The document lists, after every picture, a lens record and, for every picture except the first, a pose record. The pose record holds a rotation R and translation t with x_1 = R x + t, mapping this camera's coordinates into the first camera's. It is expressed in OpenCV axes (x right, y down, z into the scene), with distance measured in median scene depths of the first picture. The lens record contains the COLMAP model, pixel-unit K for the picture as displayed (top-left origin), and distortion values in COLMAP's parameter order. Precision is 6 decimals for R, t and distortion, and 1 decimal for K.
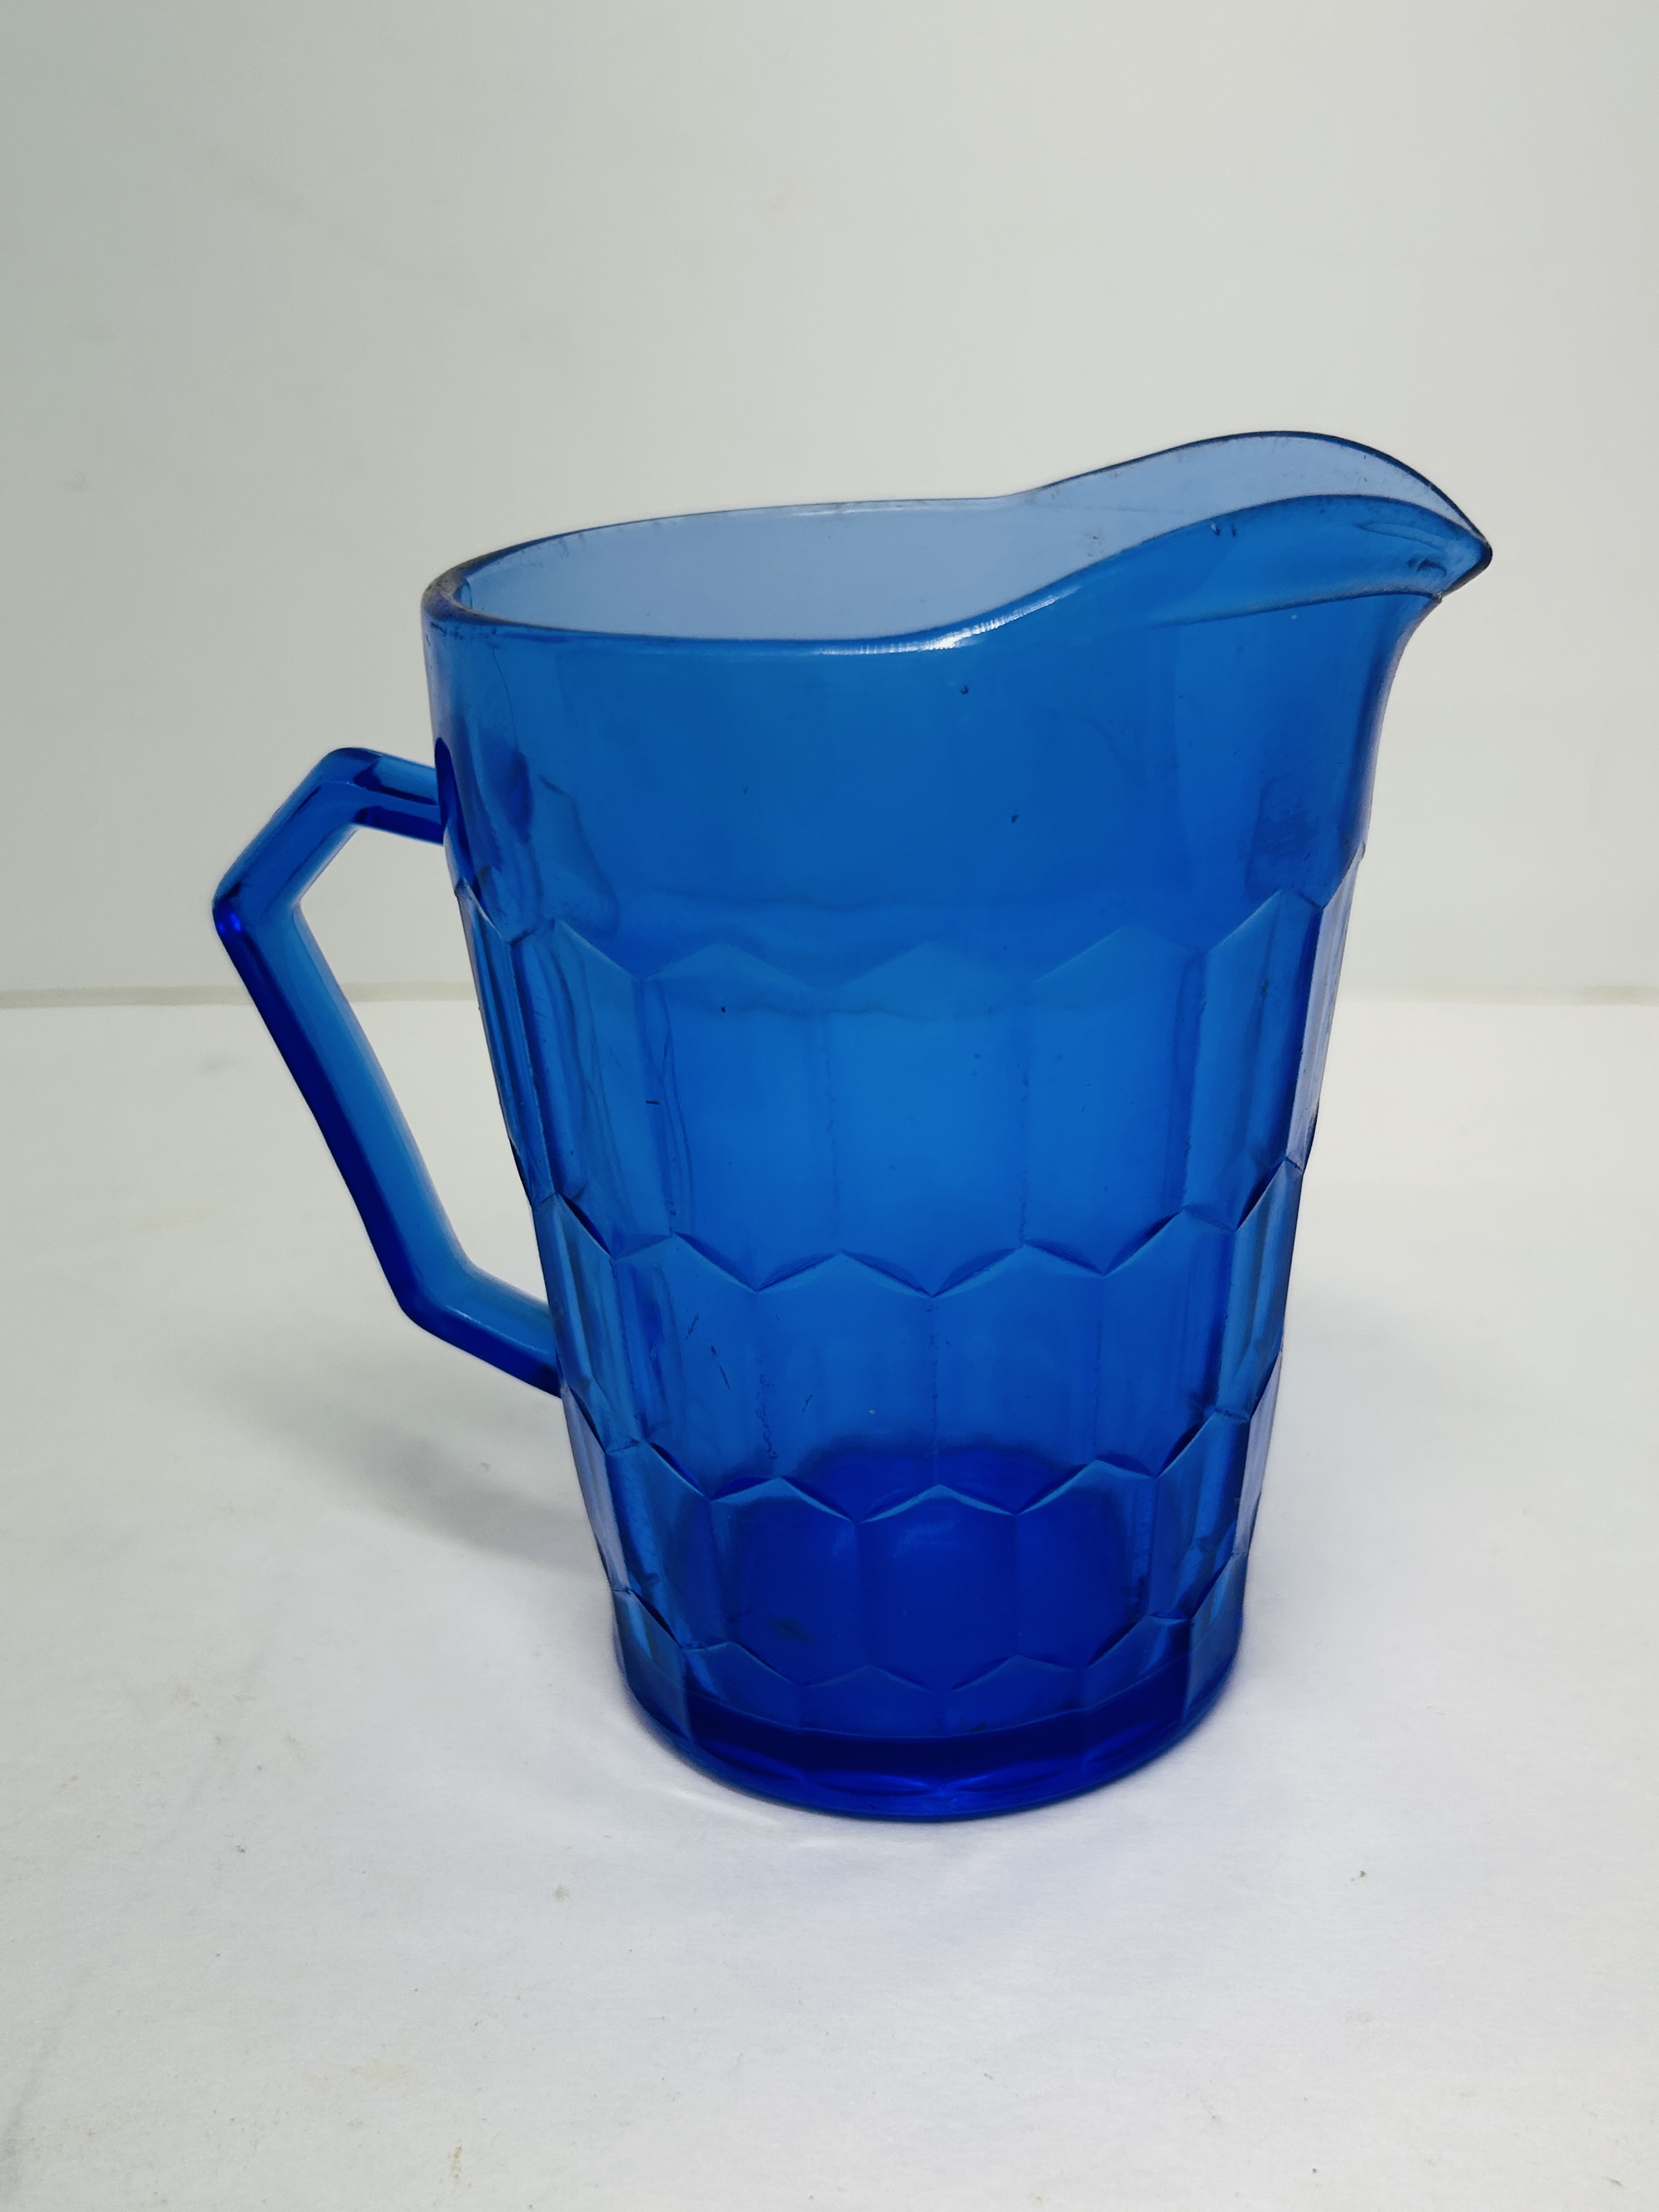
lens RADIAL K [[2338.7, 0, 829.5], [0, 2338.7, 1106.0], [0, 0, 1]] dist [0.016371, 0.008227]
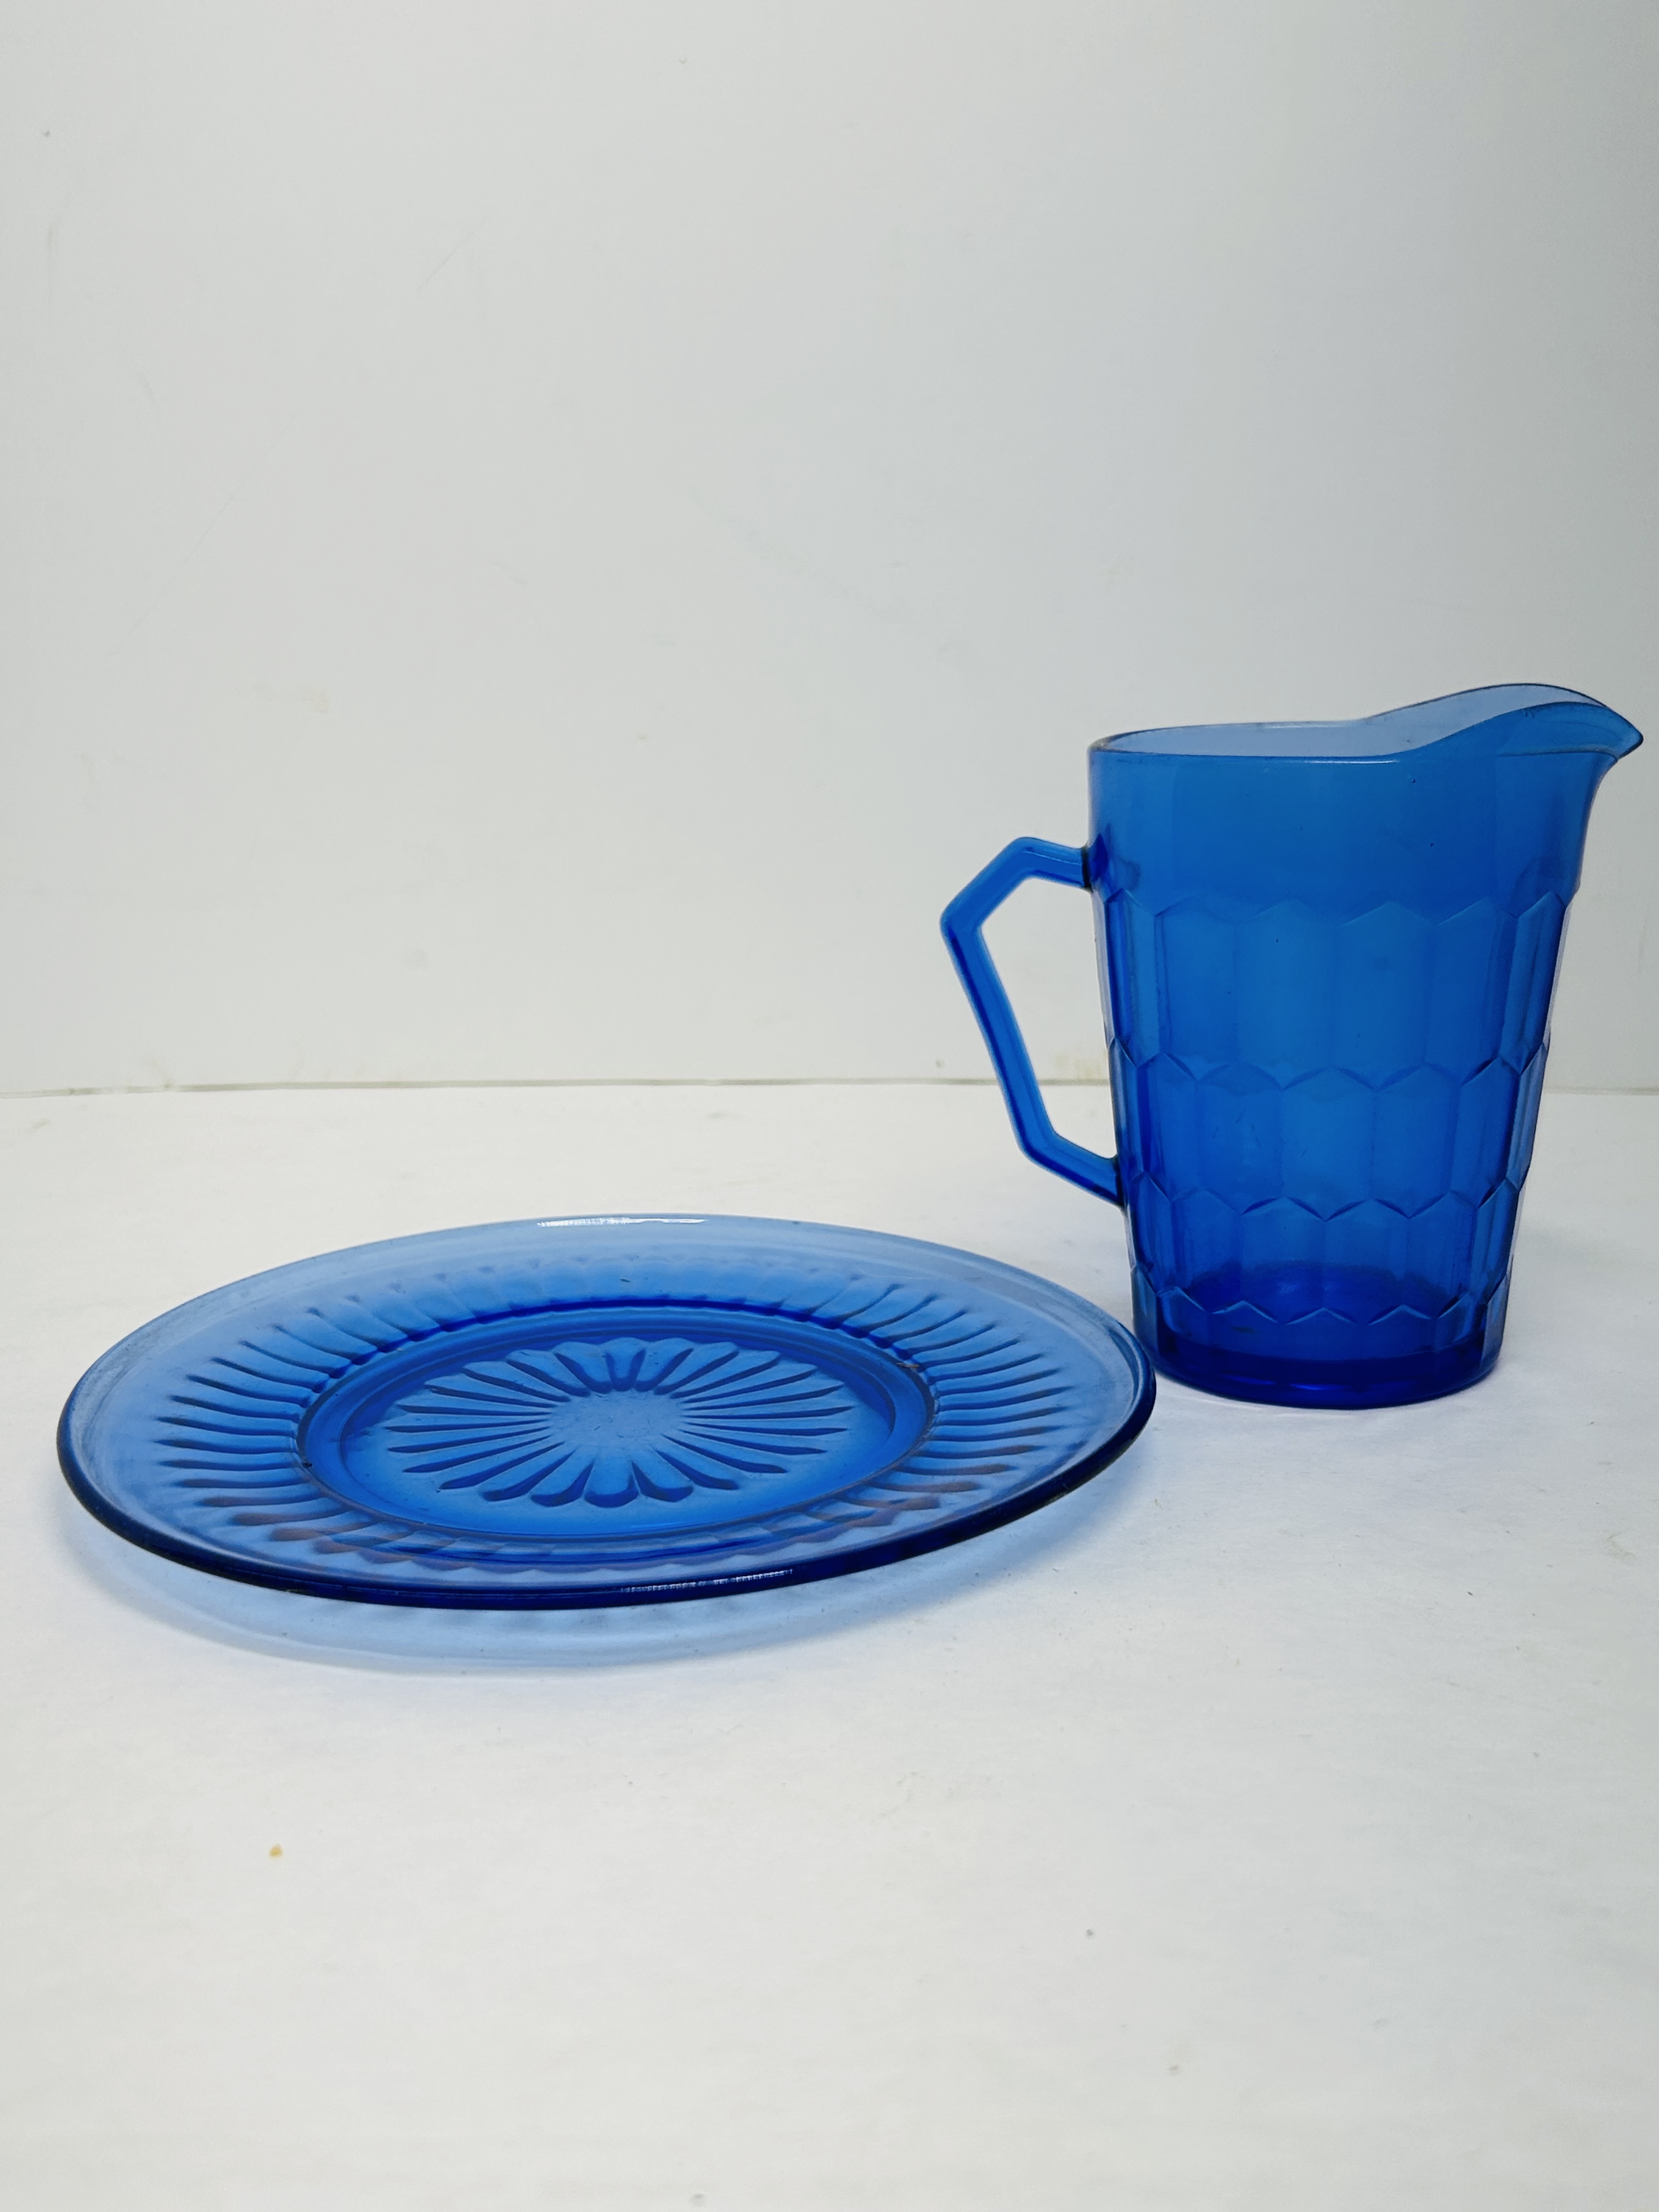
lens RADIAL K [[2338.7, 0, 829.5], [0, 2338.7, 1106.0], [0, 0, 1]] dist [0.016371, 0.008227]
pose [[0.999705, 0.018912, 0.015210, -0.397658], [-0.016603, 0.990046, -0.139759, 0.333746], [-0.017702, 0.139465, 0.990069, -0.846501]]
